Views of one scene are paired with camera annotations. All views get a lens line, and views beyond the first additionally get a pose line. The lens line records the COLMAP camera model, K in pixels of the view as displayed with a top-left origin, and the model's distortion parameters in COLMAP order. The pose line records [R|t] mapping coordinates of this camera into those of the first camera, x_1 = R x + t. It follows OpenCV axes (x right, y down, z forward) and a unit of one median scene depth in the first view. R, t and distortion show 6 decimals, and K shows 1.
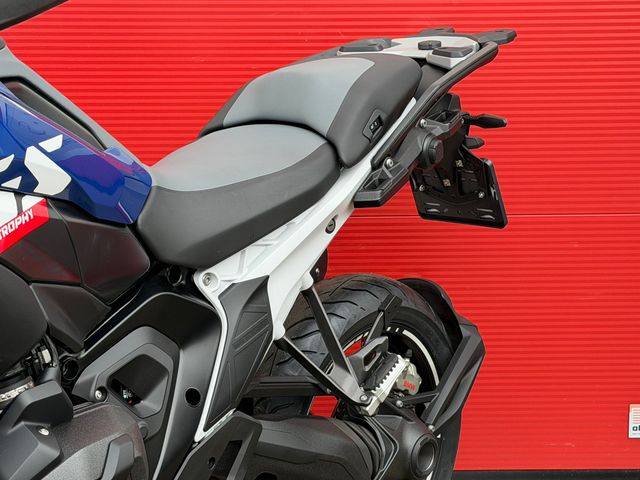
lens RADIAL K [[1396.3, 0, 333.8], [0, 1396.3, 240.2], [0, 0, 1]] dist [0.114051, 0.465443]
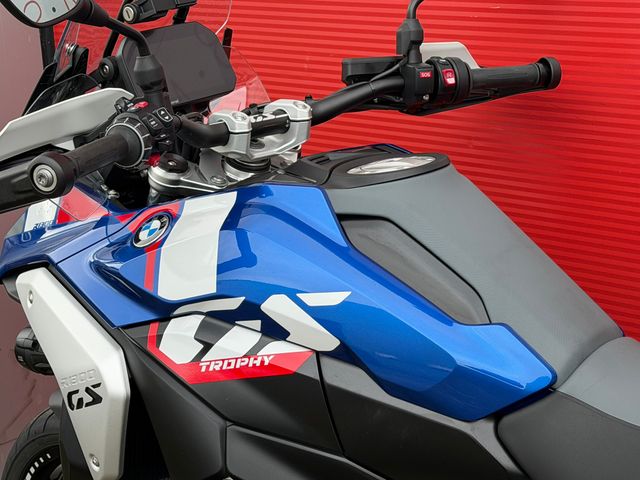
lens RADIAL K [[1394.9, 0, 318.9], [0, 1394.9, 230.9], [0, 0, 1]] dist [0.128933, 0.230787]
pose [[-0.003910, 0.272560, -0.962131, 0.541899], [-0.123926, 0.954589, 0.270927, -0.292072], [0.992284, 0.120293, 0.030044, 0.792834]]
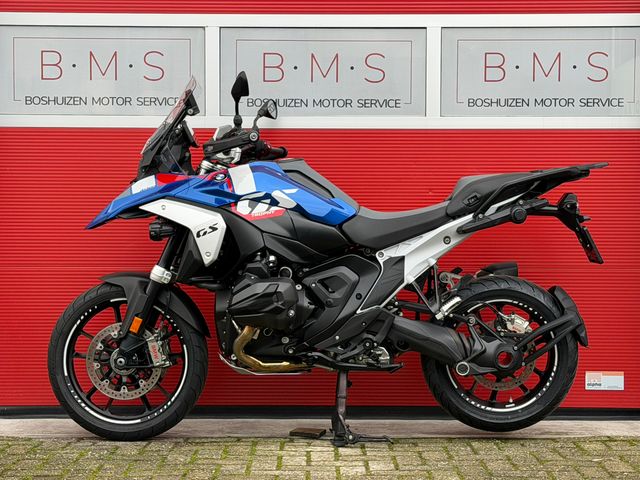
lens RADIAL K [[1396.3, 0, 333.8], [0, 1396.3, 240.2], [0, 0, 1]] dist [0.114051, 0.465443]
pose [[0.642988, 0.022659, -0.765541, 1.739920], [-0.139505, 0.986305, -0.087978, 0.230411], [0.753063, 0.163366, 0.637344, -0.651005]]
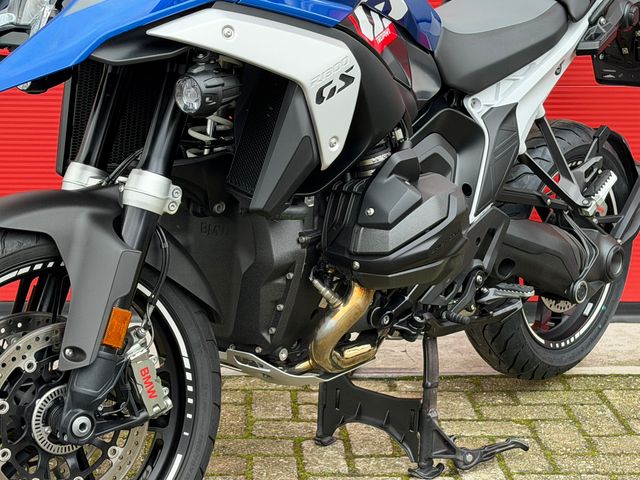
lens RADIAL K [[1396.3, 0, 333.8], [0, 1396.3, 240.2], [0, 0, 1]] dist [0.114051, 0.465443]
pose [[0.999816, 0.015223, -0.011634, -0.199284], [-0.014866, 0.999436, 0.030118, 0.115697], [0.012086, -0.029940, 0.999479, -0.297161]]
